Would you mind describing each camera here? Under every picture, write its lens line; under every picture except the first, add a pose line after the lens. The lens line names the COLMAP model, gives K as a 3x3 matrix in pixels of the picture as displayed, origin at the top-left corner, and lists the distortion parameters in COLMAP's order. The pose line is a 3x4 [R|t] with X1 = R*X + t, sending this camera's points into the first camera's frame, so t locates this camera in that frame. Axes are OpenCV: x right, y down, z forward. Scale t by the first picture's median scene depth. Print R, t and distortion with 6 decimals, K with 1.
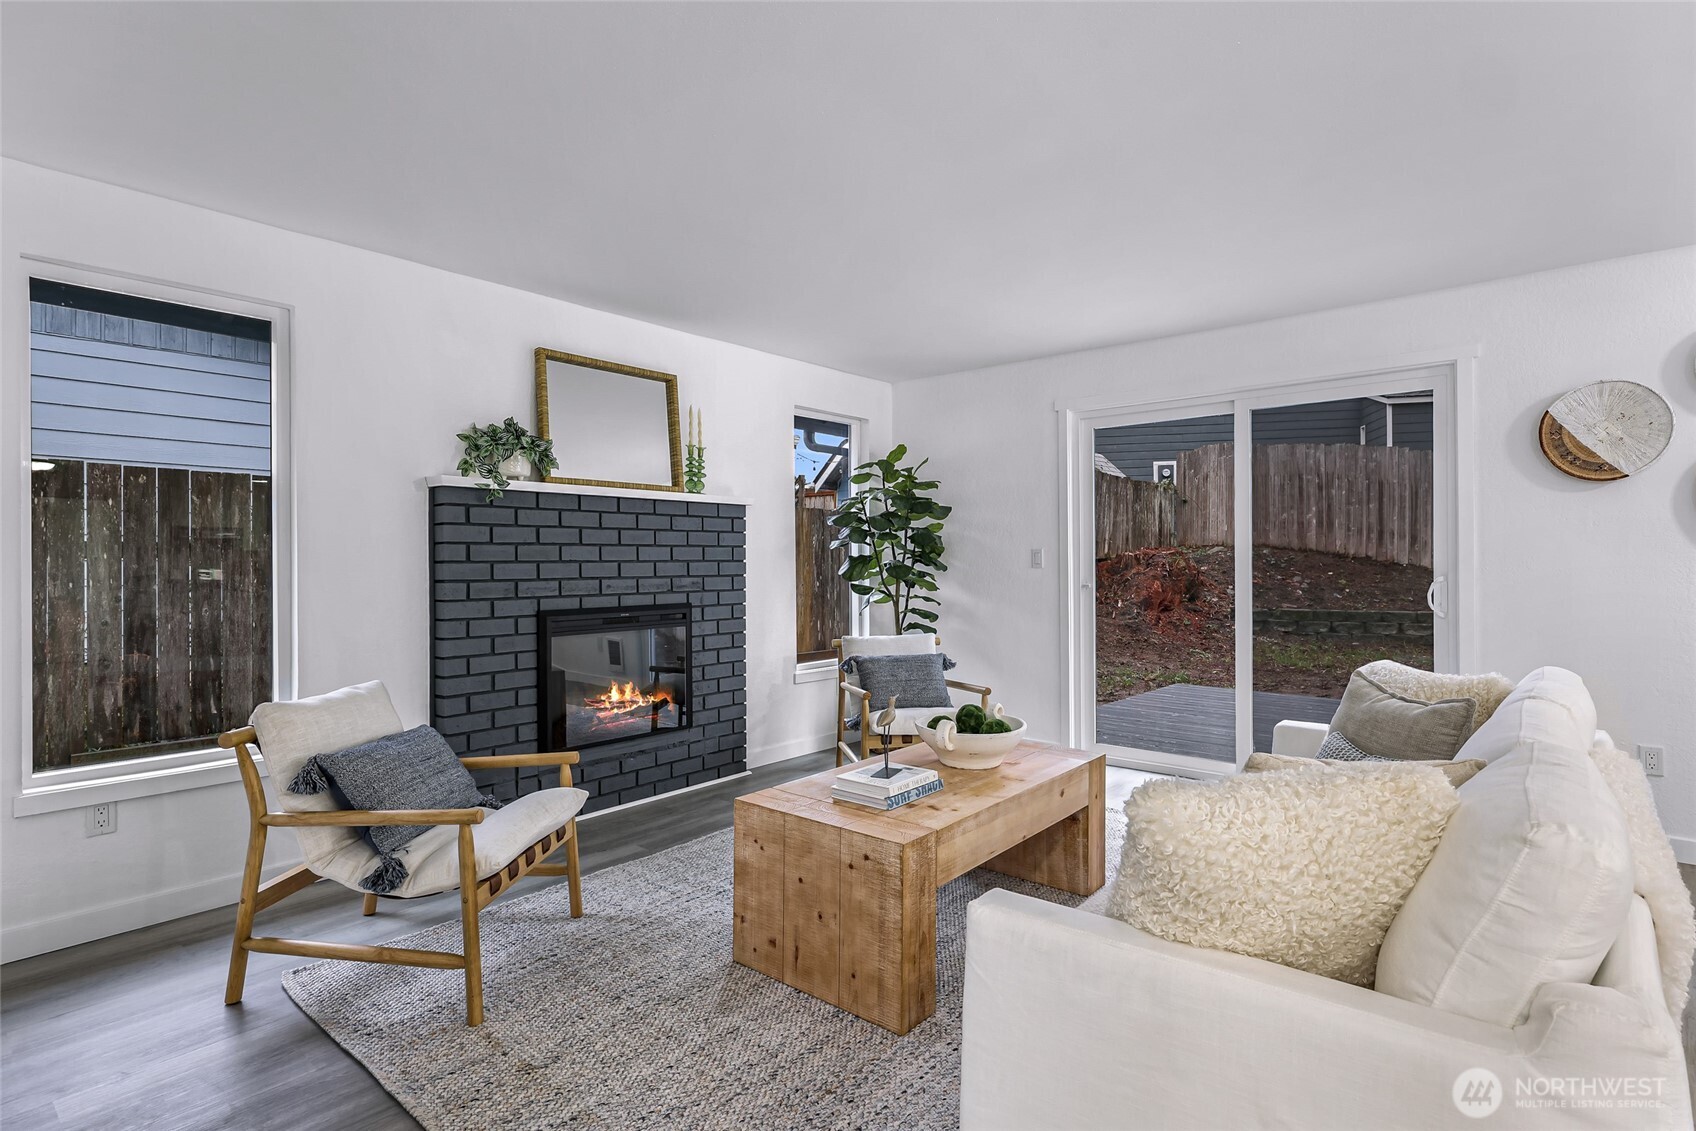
lens RADIAL K [[849.9, 0, 847.4], [0, 849.9, 559.8], [0, 0, 1]] dist [-0.001702, -0.000038]
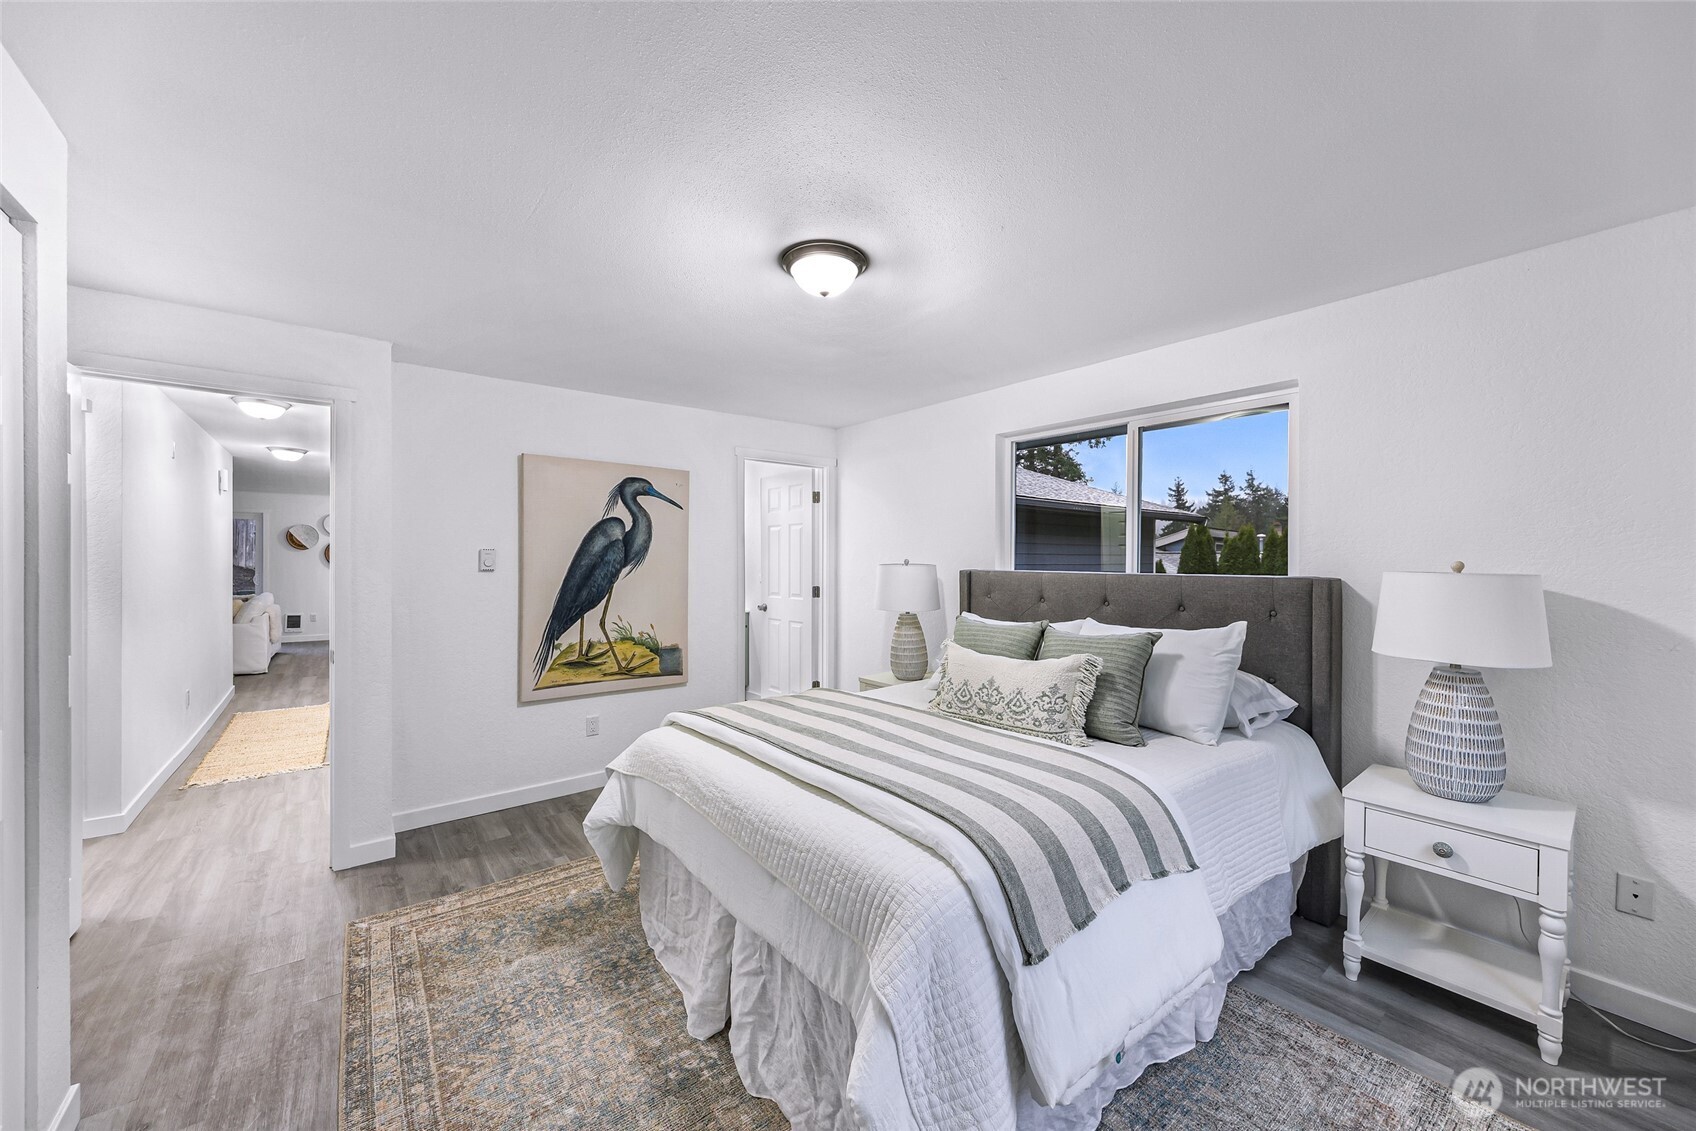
lens RADIAL K [[636.7, 0, 847.3], [0, 636.7, 564.6], [0, 0, 1]] dist [-0.000325, -0.000011]
pose [[0.201855, 0.001812, 0.979414, -1.483299], [-0.003347, 0.999994, -0.001160, -0.026866], [-0.979410, -0.003044, 0.201860, -2.061351]]
